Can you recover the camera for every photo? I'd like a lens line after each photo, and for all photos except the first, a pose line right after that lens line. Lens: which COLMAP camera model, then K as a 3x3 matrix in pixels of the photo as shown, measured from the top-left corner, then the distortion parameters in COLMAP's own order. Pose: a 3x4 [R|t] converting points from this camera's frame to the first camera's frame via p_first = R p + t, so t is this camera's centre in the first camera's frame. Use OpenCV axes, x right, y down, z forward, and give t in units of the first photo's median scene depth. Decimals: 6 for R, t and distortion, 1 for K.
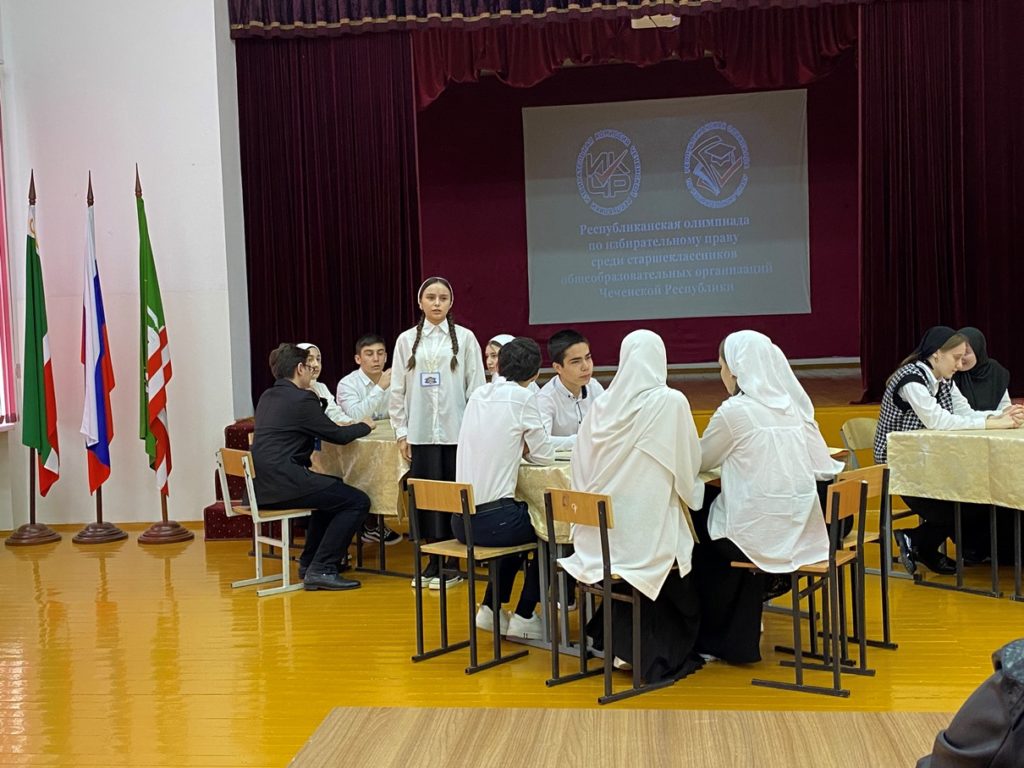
lens RADIAL K [[1274.2, 0, 494.2], [0, 1274.2, 406.4], [0, 0, 1]] dist [0.056864, 0.000000]
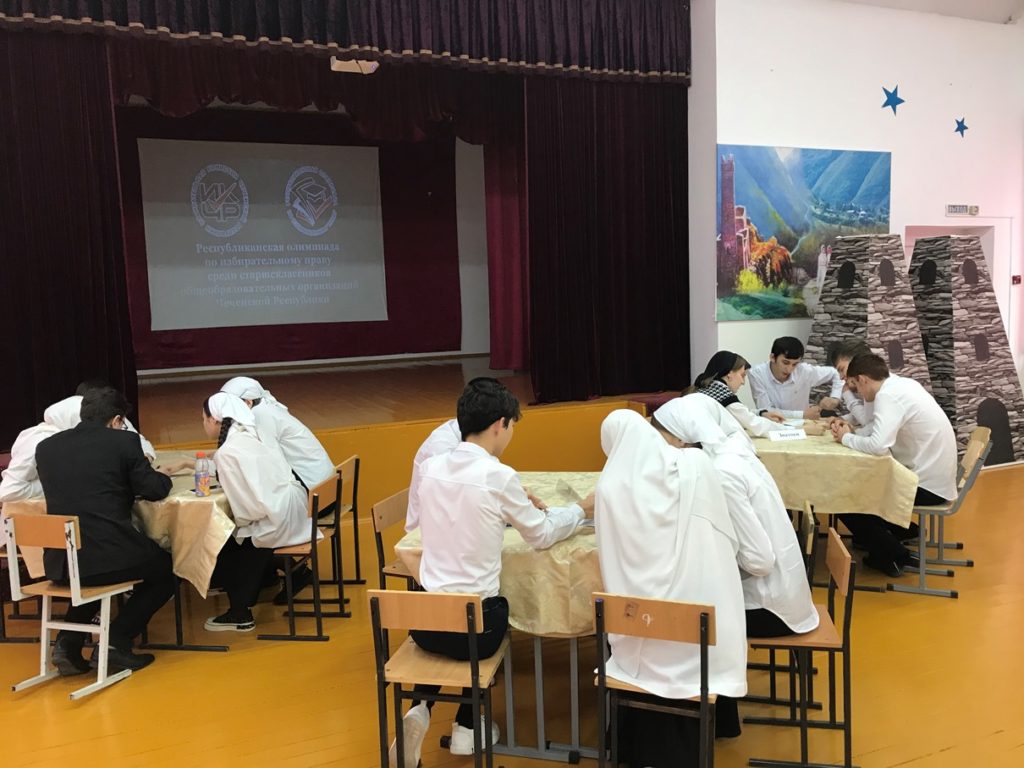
lens RADIAL K [[857.5, 0, 508.7], [0, 857.5, 376.8], [0, 0, 1]] dist [0.034685, -0.020725]
pose [[0.864561, -0.037390, 0.501135, -0.149979], [0.033007, 0.999300, 0.017615, -0.045533], [-0.501443, 0.001312, 0.865190, 0.313034]]
